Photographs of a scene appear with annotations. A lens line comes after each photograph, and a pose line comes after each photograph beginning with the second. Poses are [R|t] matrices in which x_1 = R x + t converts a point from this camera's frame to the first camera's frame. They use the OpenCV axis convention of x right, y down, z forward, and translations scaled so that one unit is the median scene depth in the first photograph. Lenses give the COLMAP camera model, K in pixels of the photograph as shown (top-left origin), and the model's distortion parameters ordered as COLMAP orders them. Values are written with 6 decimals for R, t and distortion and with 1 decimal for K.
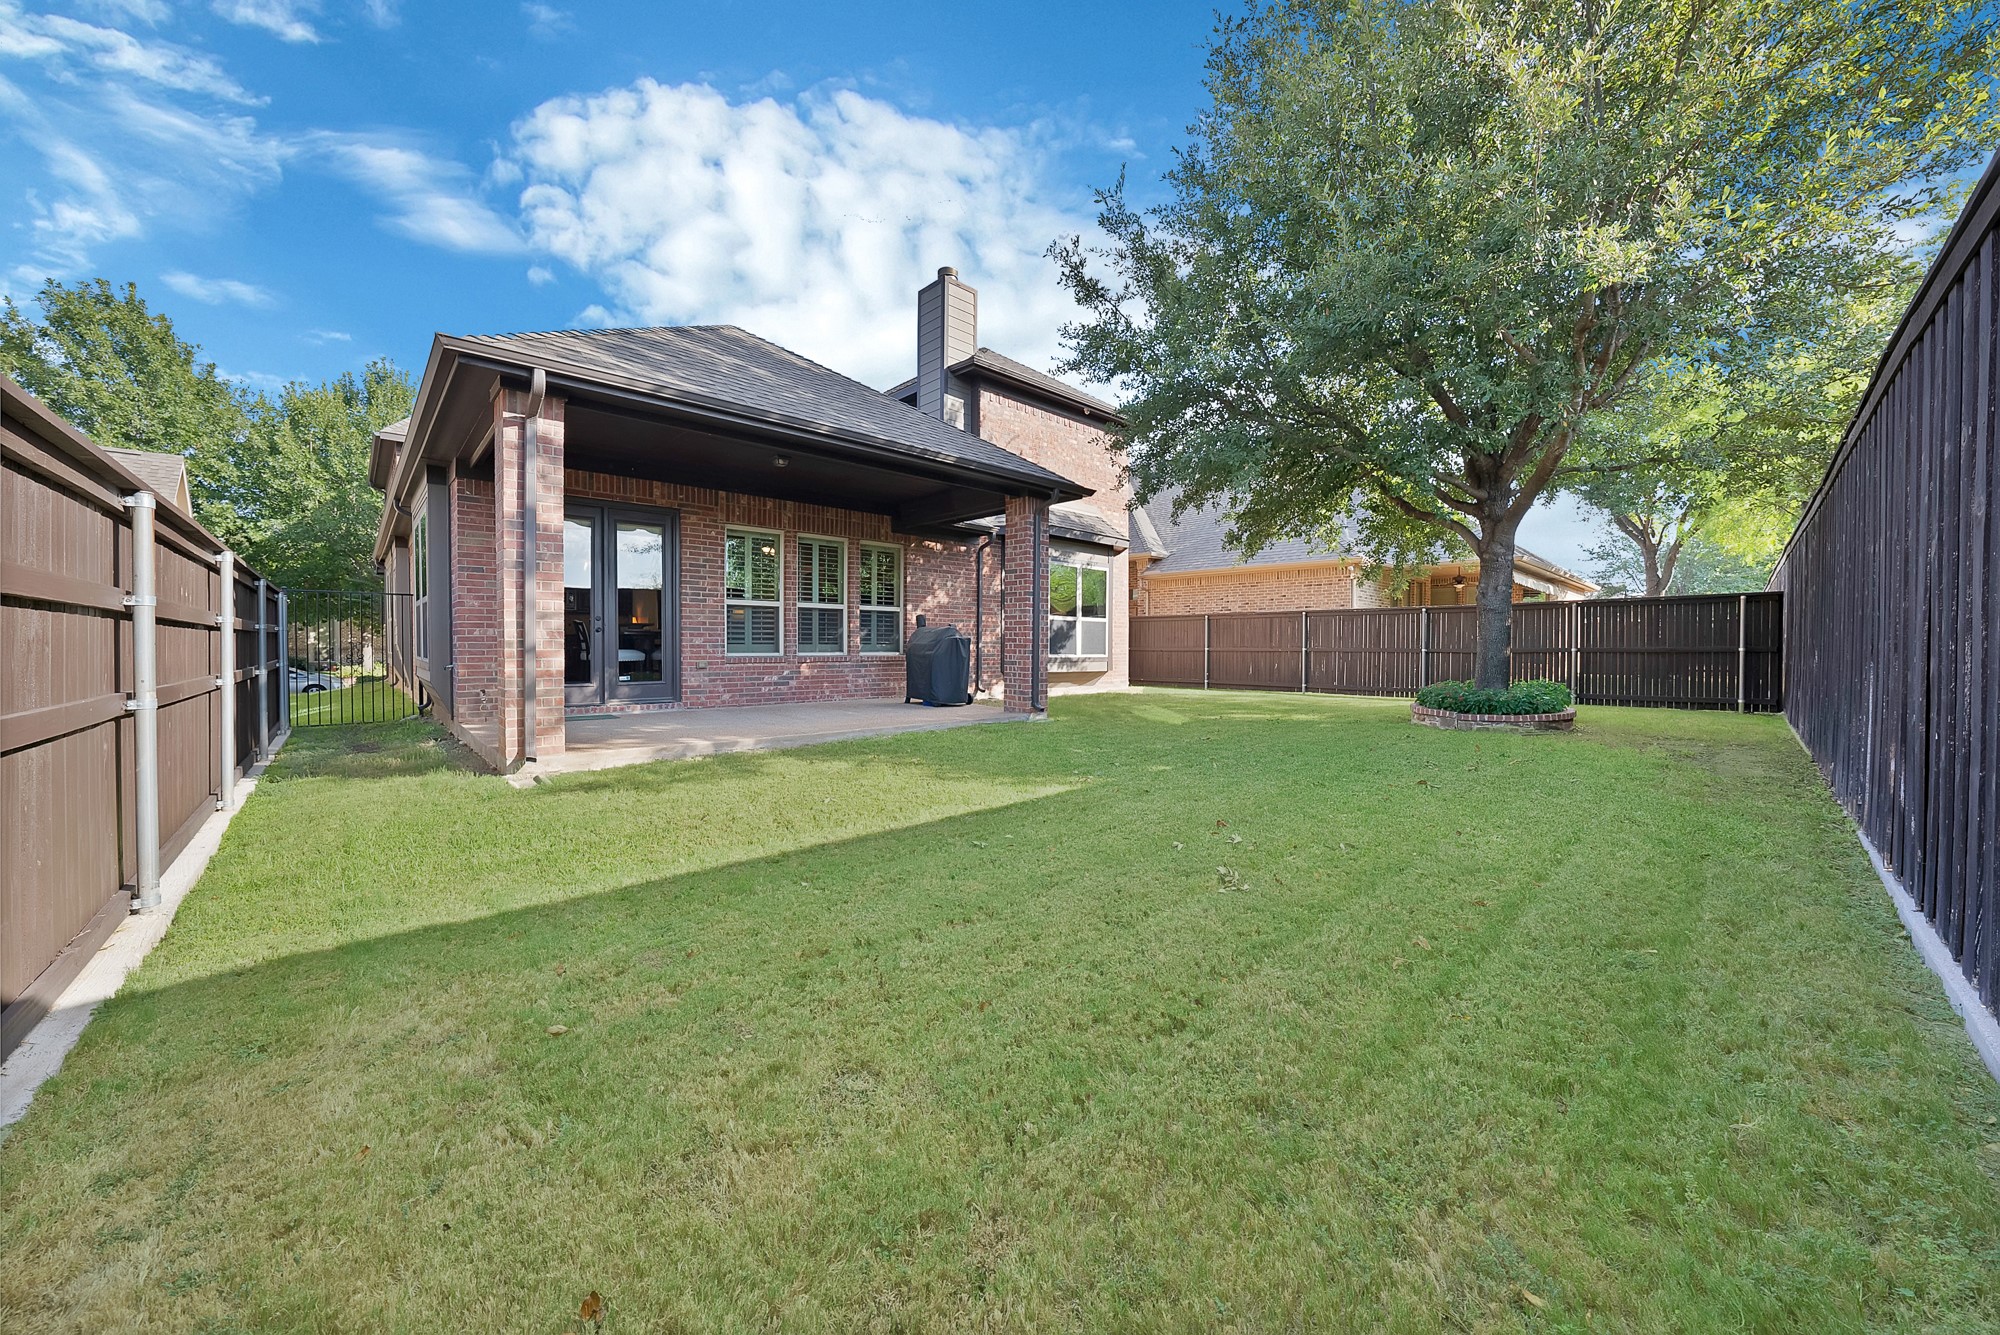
lens RADIAL K [[719.8, 0, 1002.3], [0, 719.8, 661.1], [0, 0, 1]] dist [-0.016206, 0.000189]
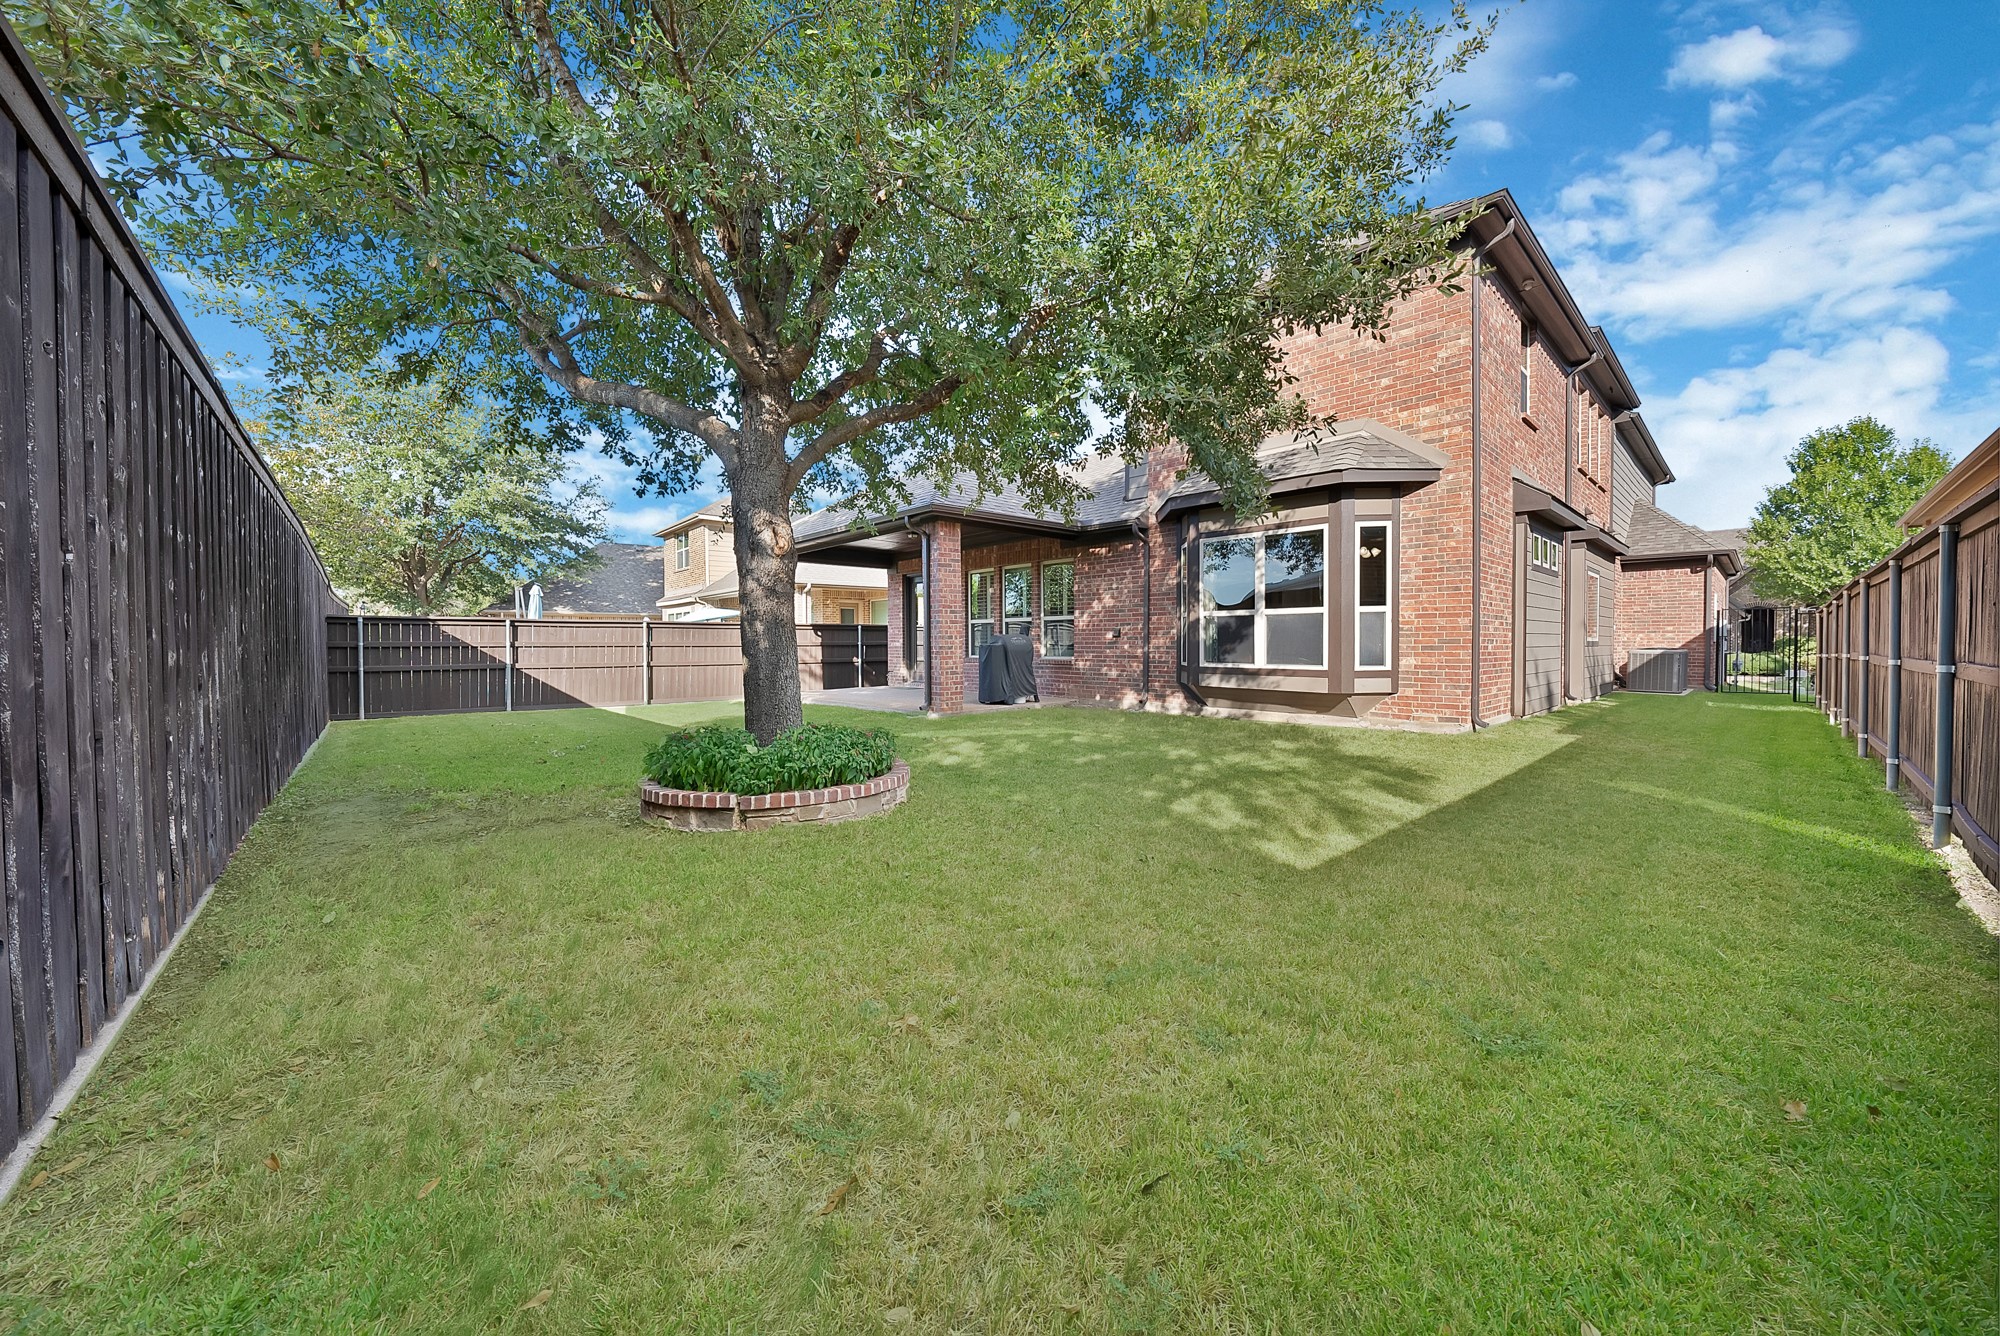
lens RADIAL K [[719.8, 0, 1002.3], [0, 719.8, 661.6], [0, 0, 1]] dist [-0.016206, 0.000189]
pose [[-0.027082, 0.028403, -0.999230, 0.814160], [-0.014869, 0.999474, 0.028813, -0.028044], [0.999523, 0.015638, -0.026645, 0.788417]]
